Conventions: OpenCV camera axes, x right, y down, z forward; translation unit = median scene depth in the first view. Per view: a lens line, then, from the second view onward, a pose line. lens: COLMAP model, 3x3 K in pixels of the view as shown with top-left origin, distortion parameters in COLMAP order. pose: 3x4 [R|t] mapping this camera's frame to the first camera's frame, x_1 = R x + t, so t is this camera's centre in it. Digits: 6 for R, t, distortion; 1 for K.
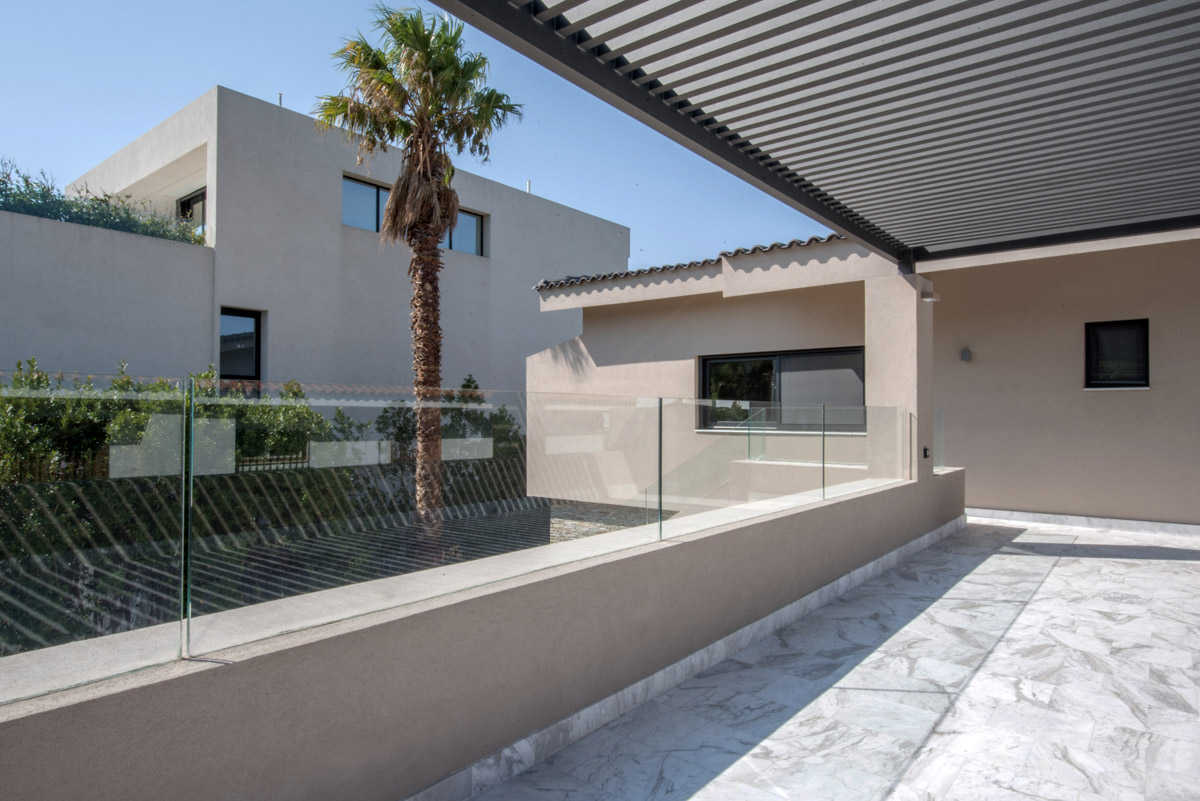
lens RADIAL K [[637.0, 0, 624.3], [0, 637.0, 413.5], [0, 0, 1]] dist [-0.003443, -0.001708]
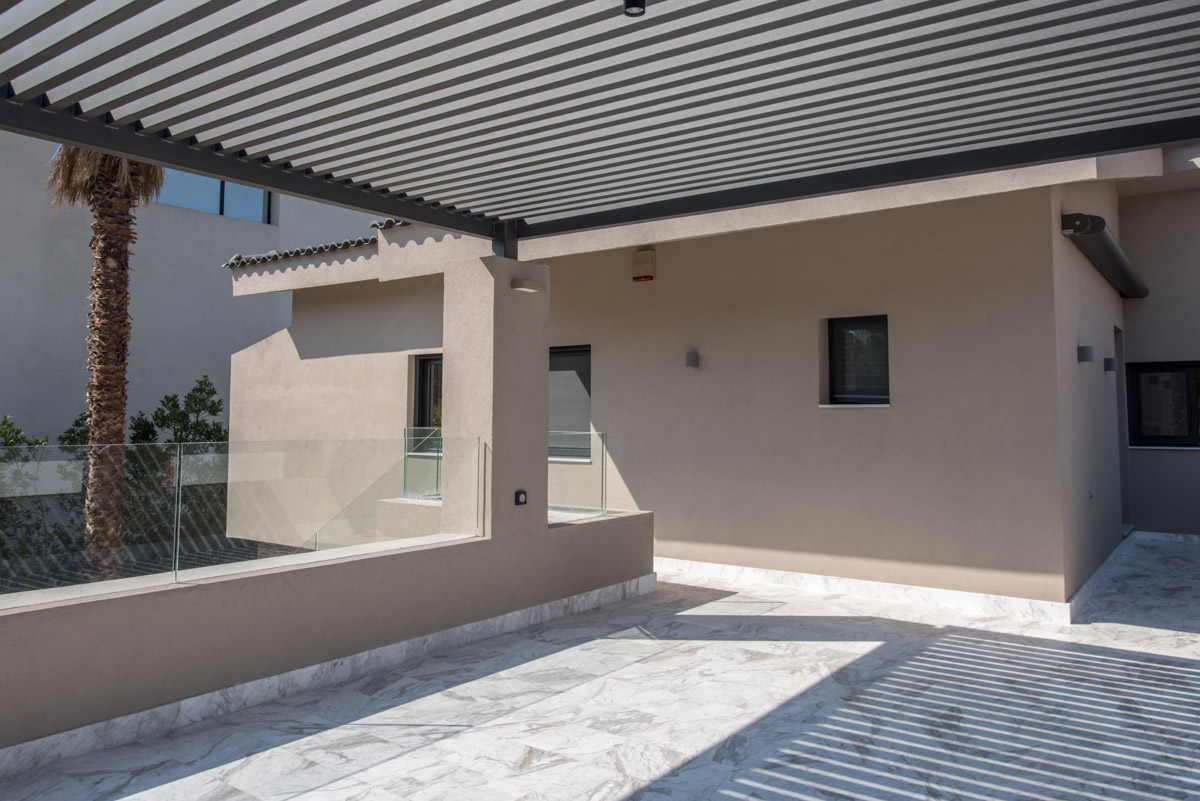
lens RADIAL K [[779.6, 0, 615.2], [0, 779.6, 370.8], [0, 0, 1]] dist [-0.008035, 0.006762]
pose [[0.999341, 0.003429, 0.036136, 0.802375], [-0.001419, 0.998458, -0.055489, -0.049966], [-0.036270, 0.055401, 0.997805, 0.134855]]
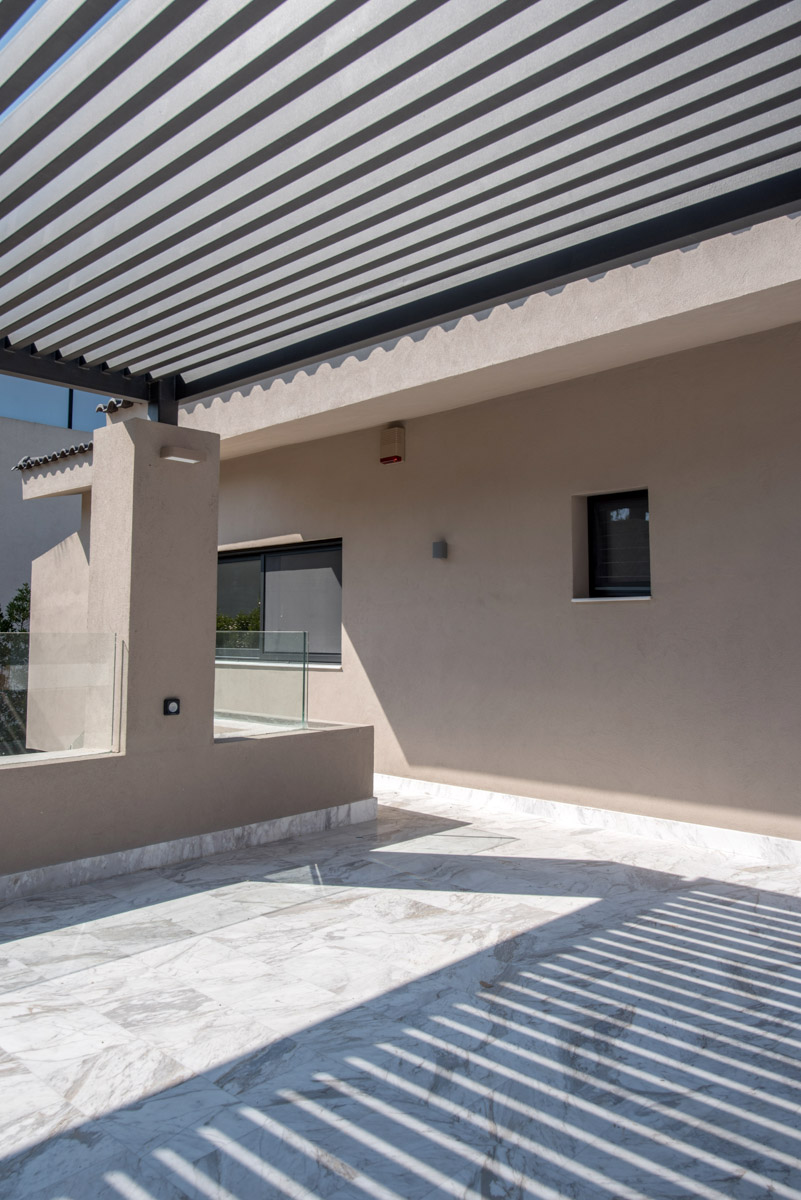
lens RADIAL K [[779.6, 0, 412.5], [0, 779.6, 573.2], [0, 0, 1]] dist [-0.008035, 0.006762]
pose [[0.997306, -0.006231, -0.073083, 1.118284], [0.001147, 0.997589, -0.069395, -0.020029], [0.073339, 0.069124, 0.994909, 0.384158]]
